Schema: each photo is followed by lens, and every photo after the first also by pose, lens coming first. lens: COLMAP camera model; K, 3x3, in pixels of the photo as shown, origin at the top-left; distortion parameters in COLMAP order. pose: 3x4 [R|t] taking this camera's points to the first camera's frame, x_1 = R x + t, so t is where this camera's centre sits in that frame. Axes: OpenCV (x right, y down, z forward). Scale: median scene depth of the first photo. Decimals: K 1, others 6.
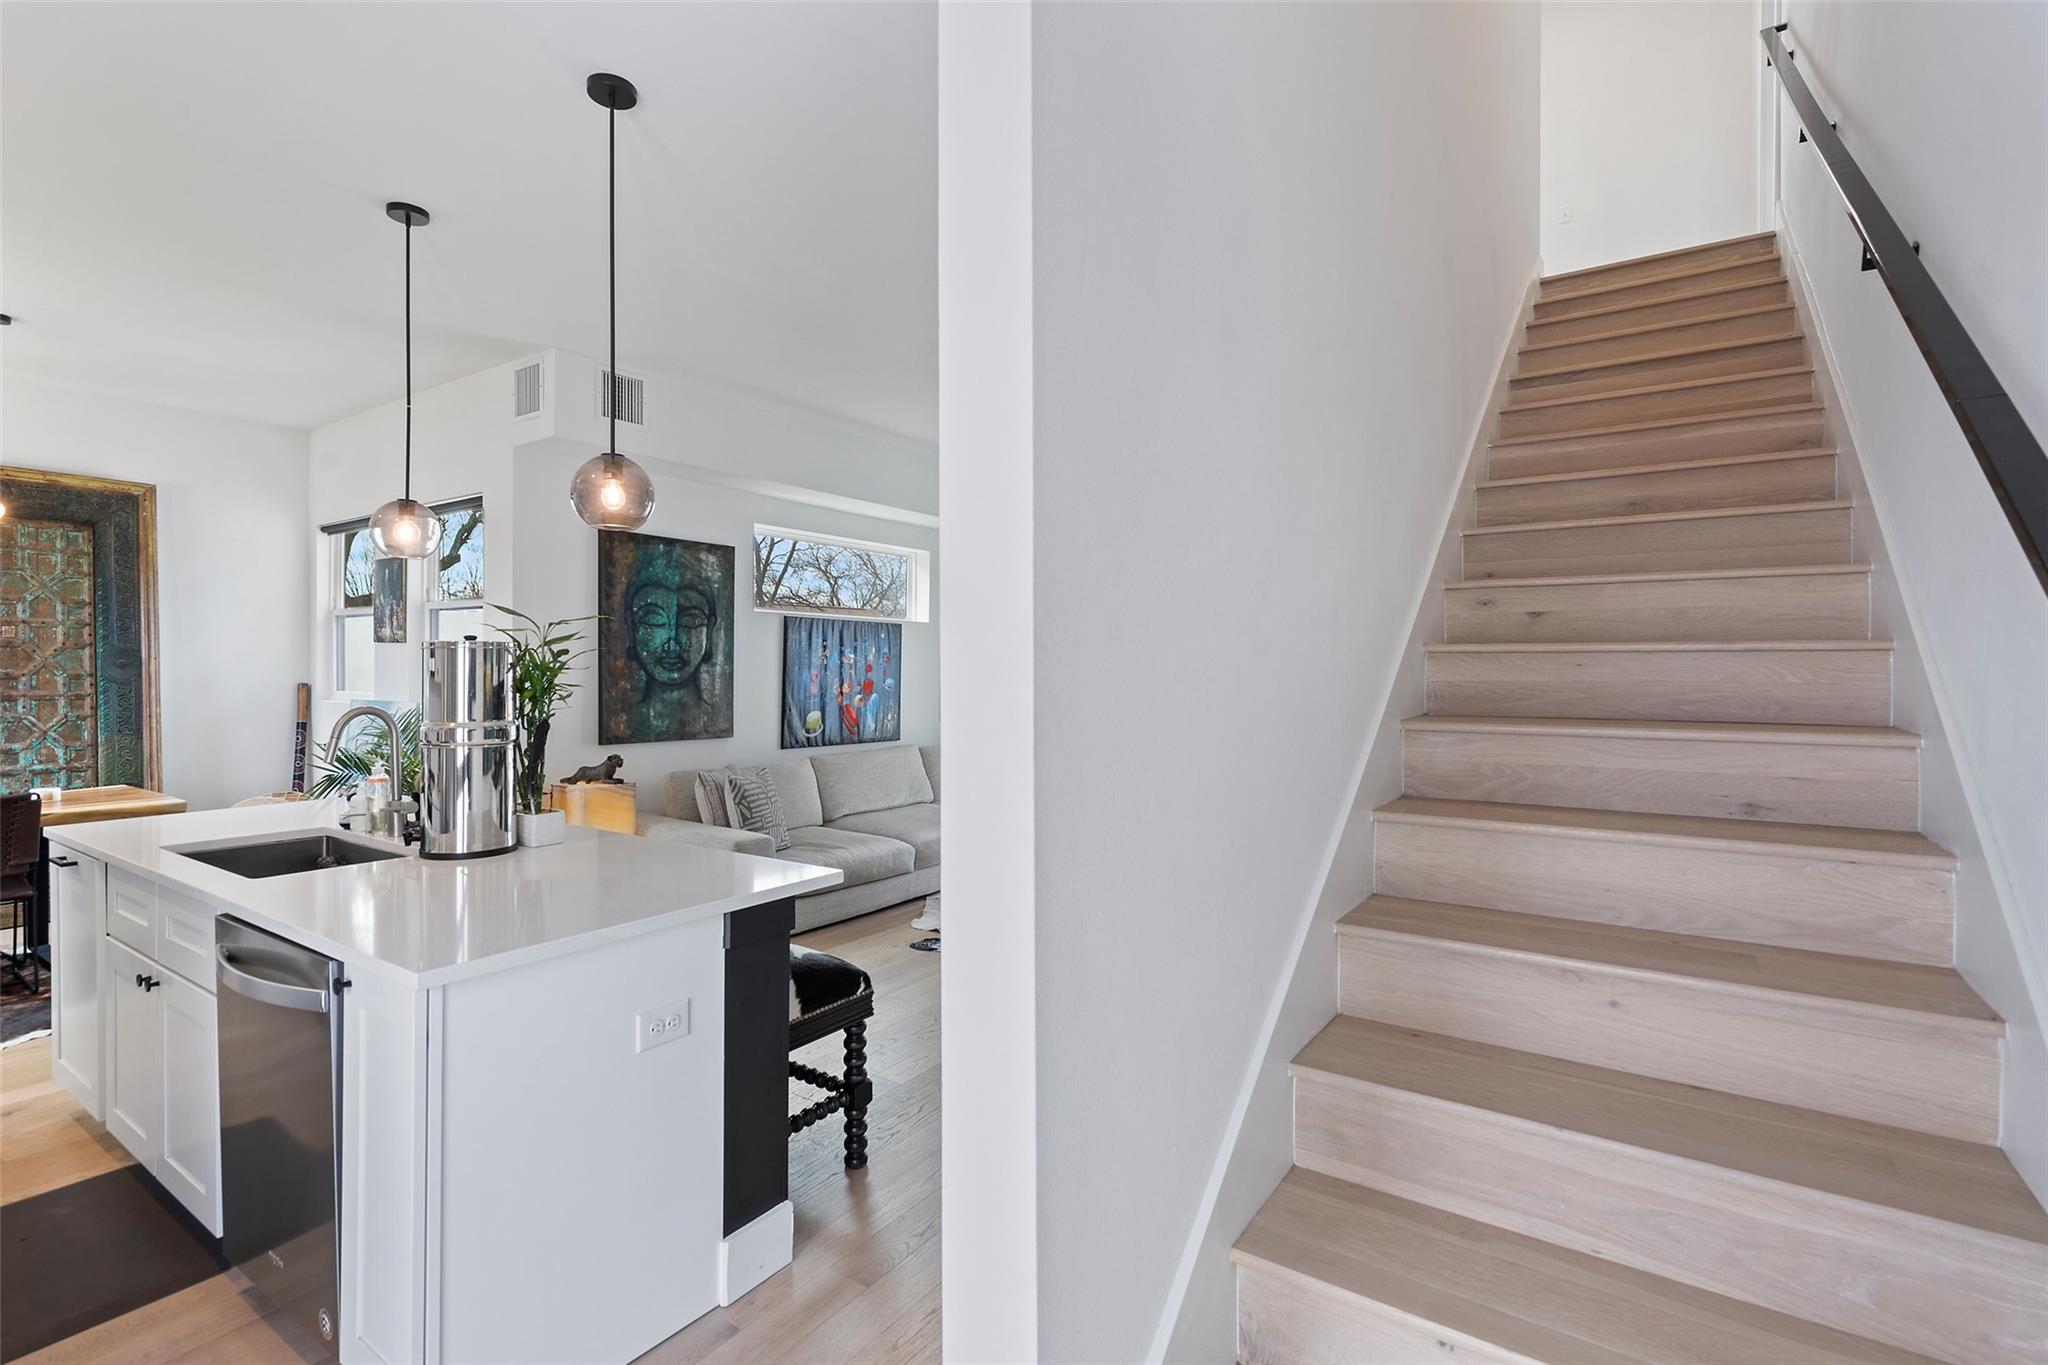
lens RADIAL K [[950.6, 0, 1017.2], [0, 950.6, 665.0], [0, 0, 1]] dist [0.001074, 0.001023]
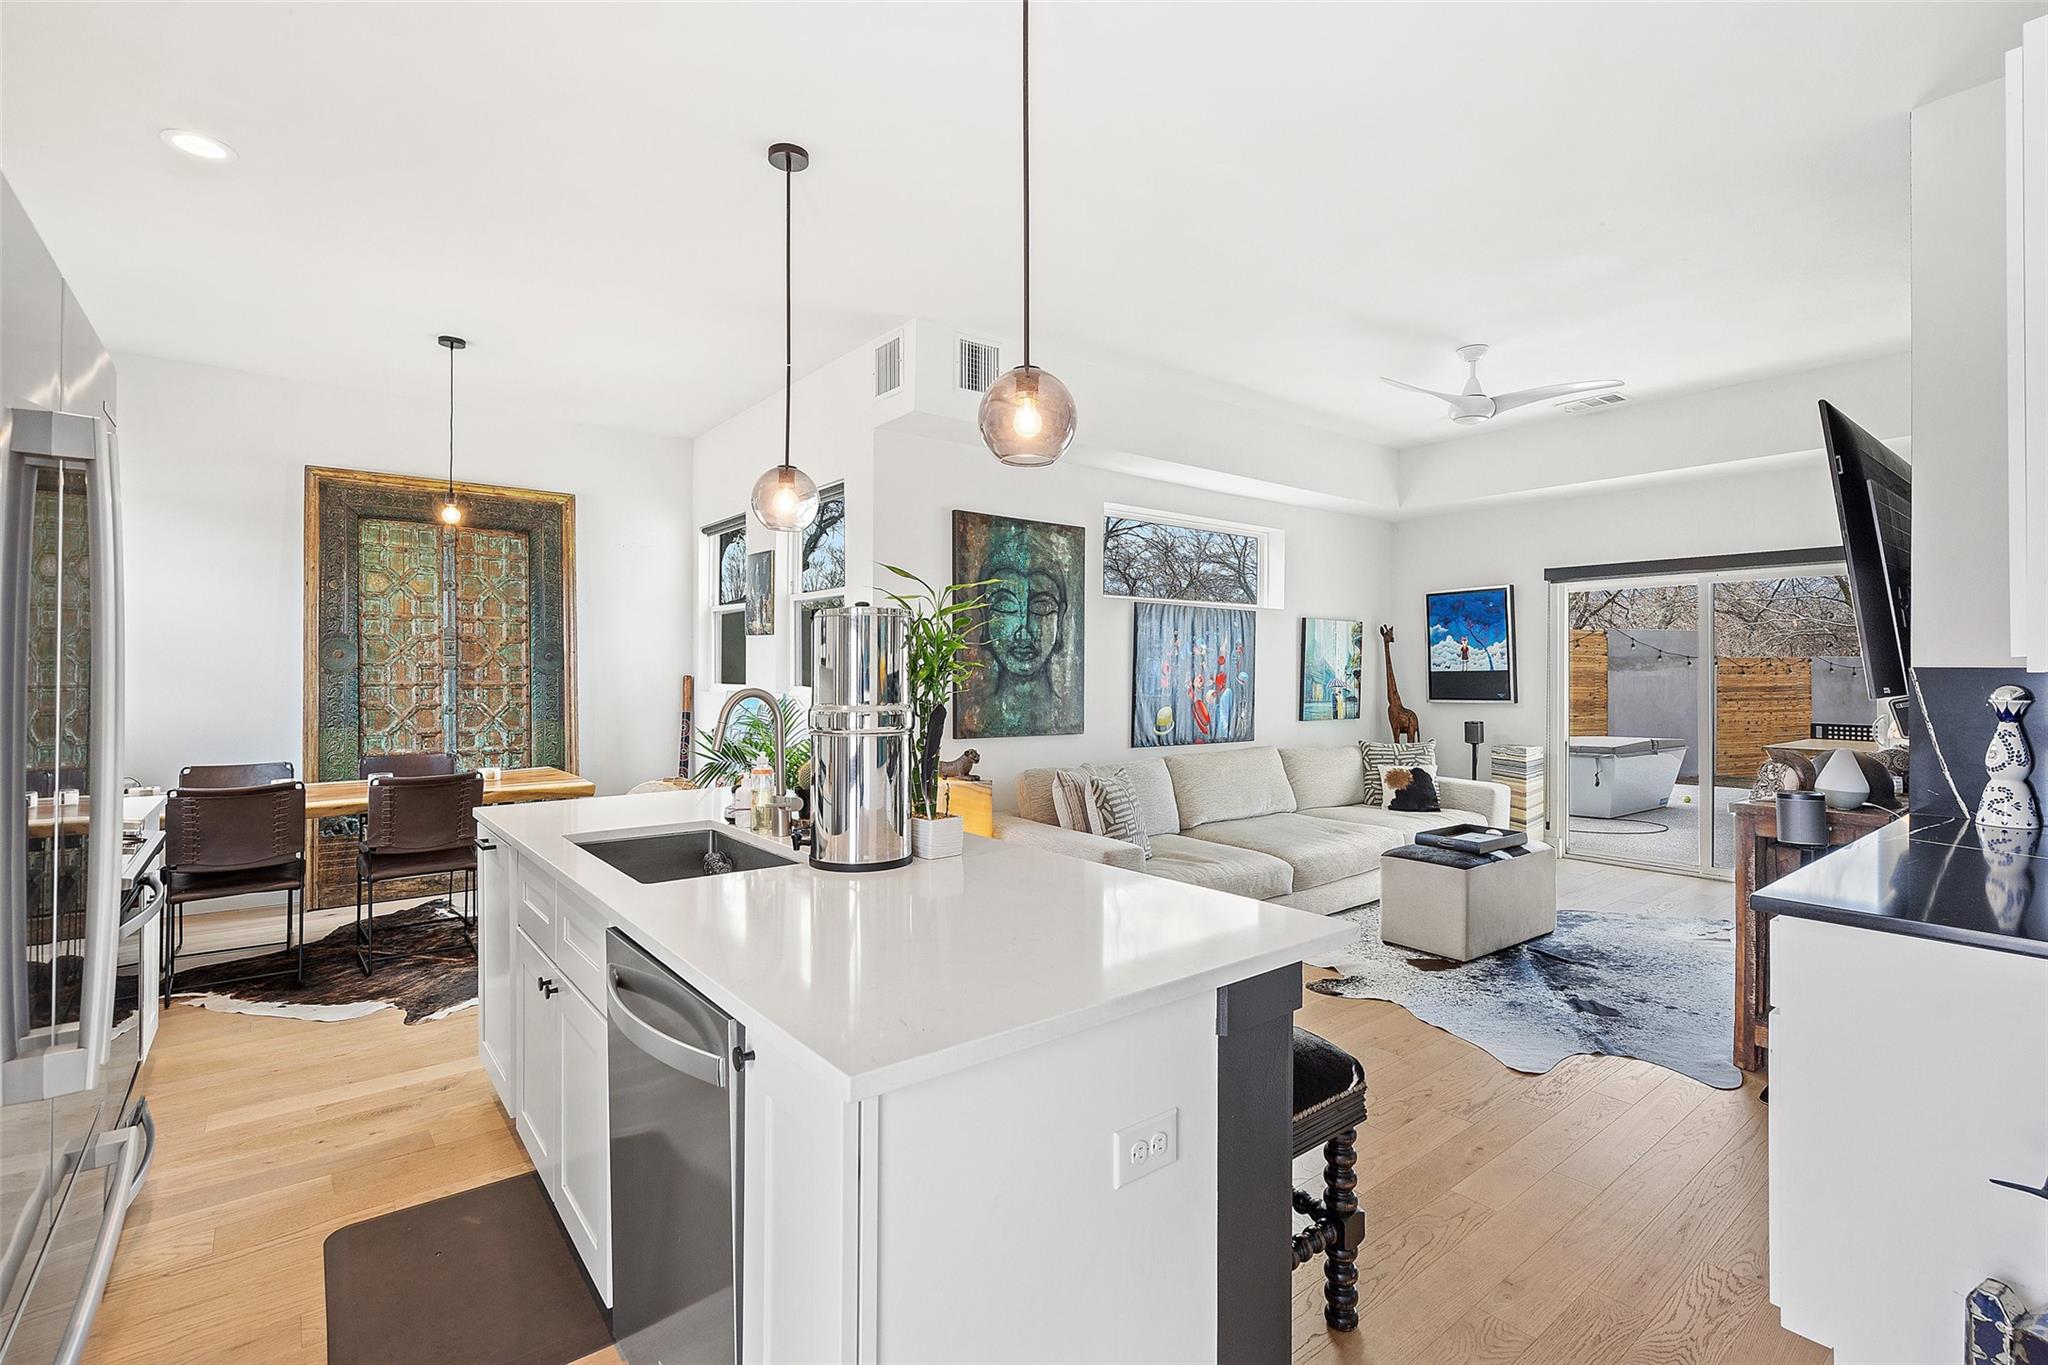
lens RADIAL K [[937.4, 0, 1020.4], [0, 937.4, 657.2], [0, 0, 1]] dist [0.002629, 0.000474]
pose [[0.955202, -0.005742, -0.295899, -0.095711], [0.002448, 0.999931, -0.011504, 0.013049], [0.295945, 0.010264, 0.955150, 0.122331]]
